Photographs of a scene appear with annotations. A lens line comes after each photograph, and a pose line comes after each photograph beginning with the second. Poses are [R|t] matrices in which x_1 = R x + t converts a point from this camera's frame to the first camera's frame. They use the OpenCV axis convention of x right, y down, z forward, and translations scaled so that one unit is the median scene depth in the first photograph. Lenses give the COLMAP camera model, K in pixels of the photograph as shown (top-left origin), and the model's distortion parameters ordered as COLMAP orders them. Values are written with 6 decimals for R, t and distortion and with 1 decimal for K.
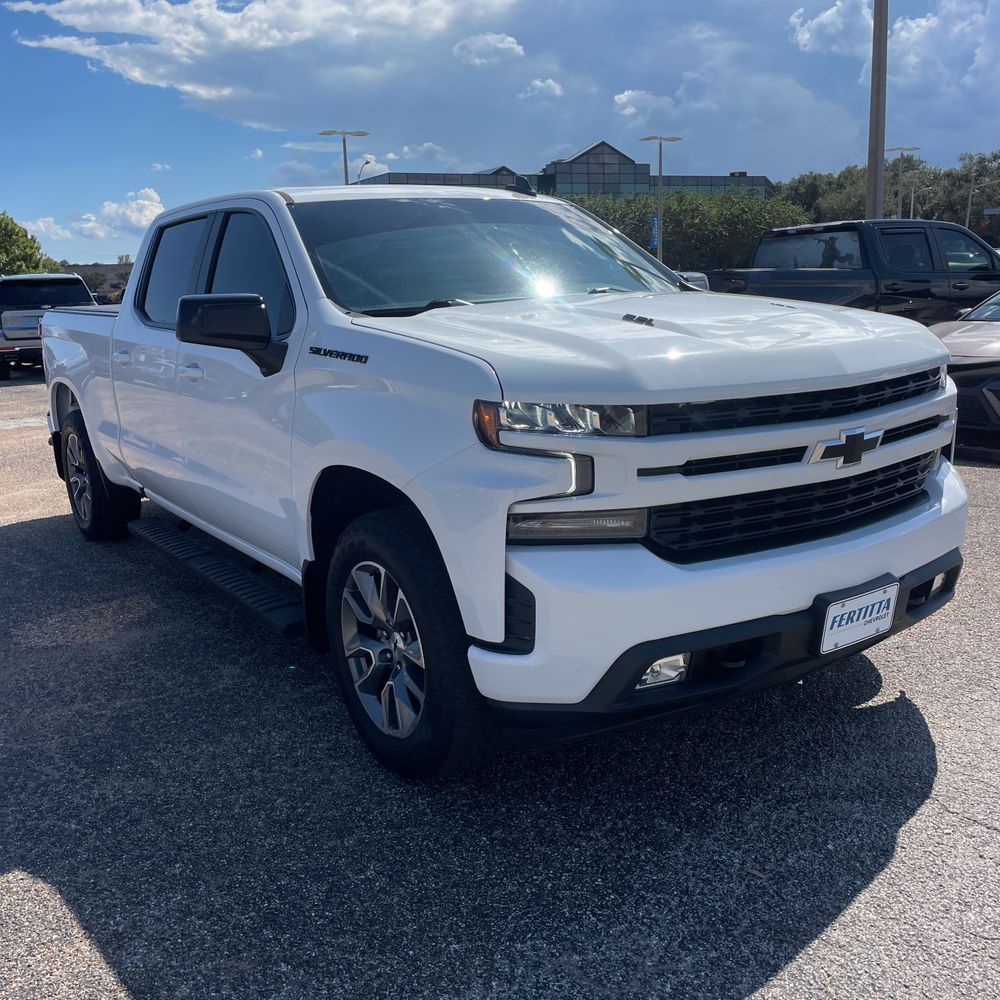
lens RADIAL K [[1024.2, 0, 500.4], [0, 1024.2, 499.9], [0, 0, 1]] dist [0.032387, 0.000000]
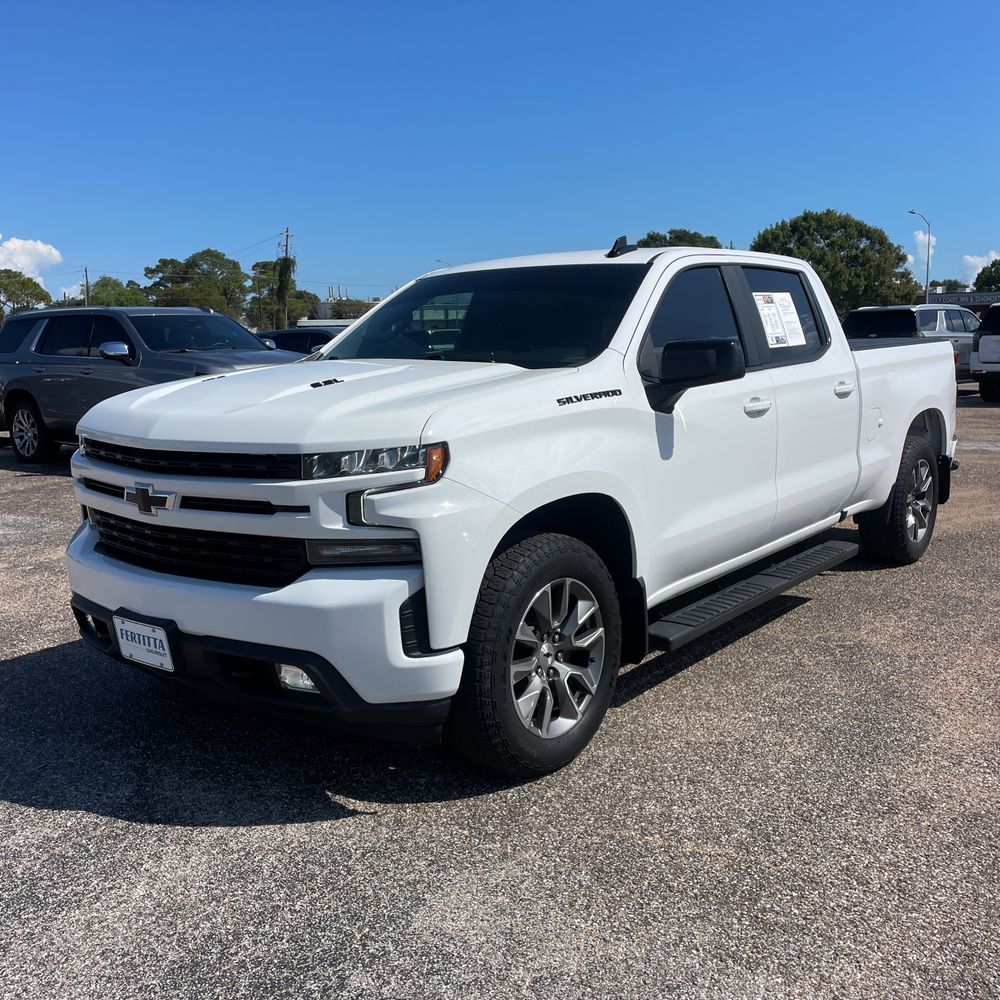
lens RADIAL K [[1024.2, 0, 486.8], [0, 1024.2, 500.2], [0, 0, 1]] dist [0.032387, 0.000000]
pose [[0.299169, 0.187270, -0.935643, 1.581220], [-0.193360, 0.972107, 0.132742, -0.285892], [0.934403, 0.141204, 0.327035, 0.978379]]
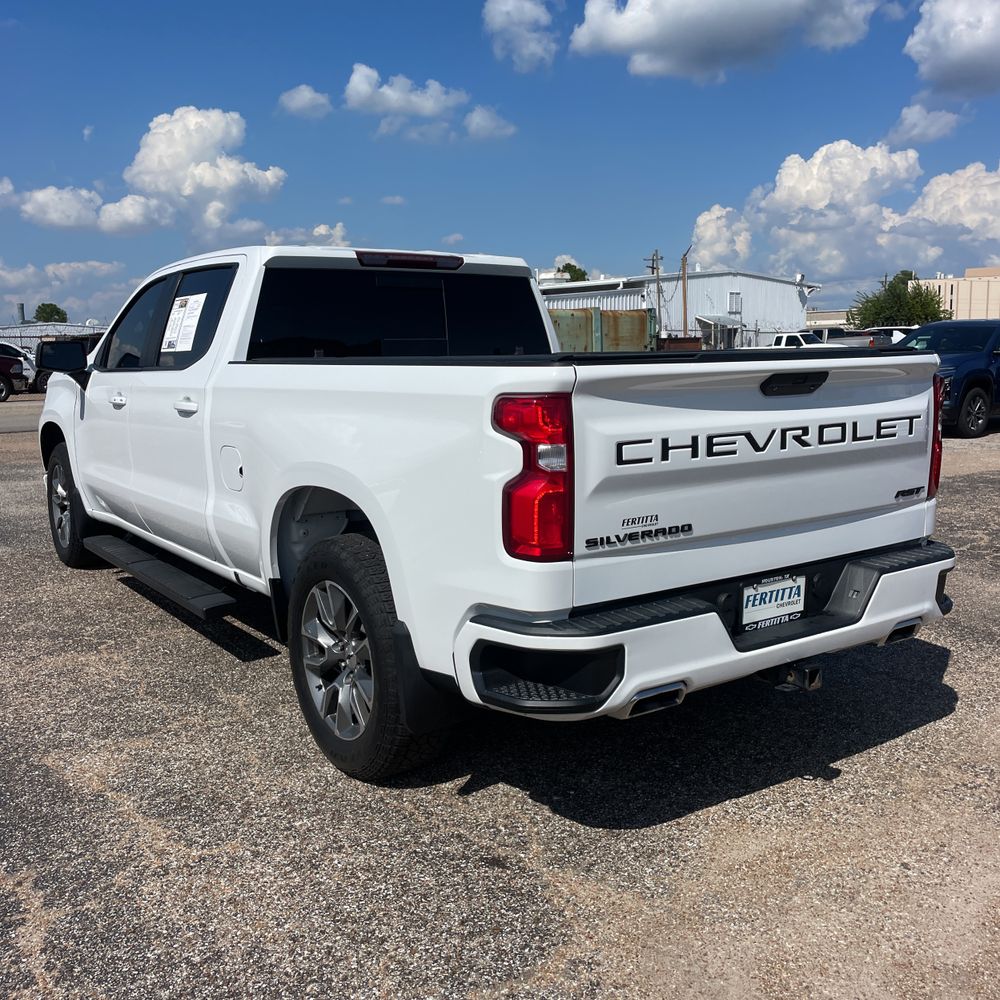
lens RADIAL K [[1024.2, 0, 512.1], [0, 1024.2, 494.2], [0, 0, 1]] dist [0.032387, 0.000000]
pose [[-0.997878, 0.058710, -0.028156, -0.541563], [0.044738, 0.932393, 0.358666, -0.794005], [0.047310, 0.356646, -0.933041, 3.813461]]
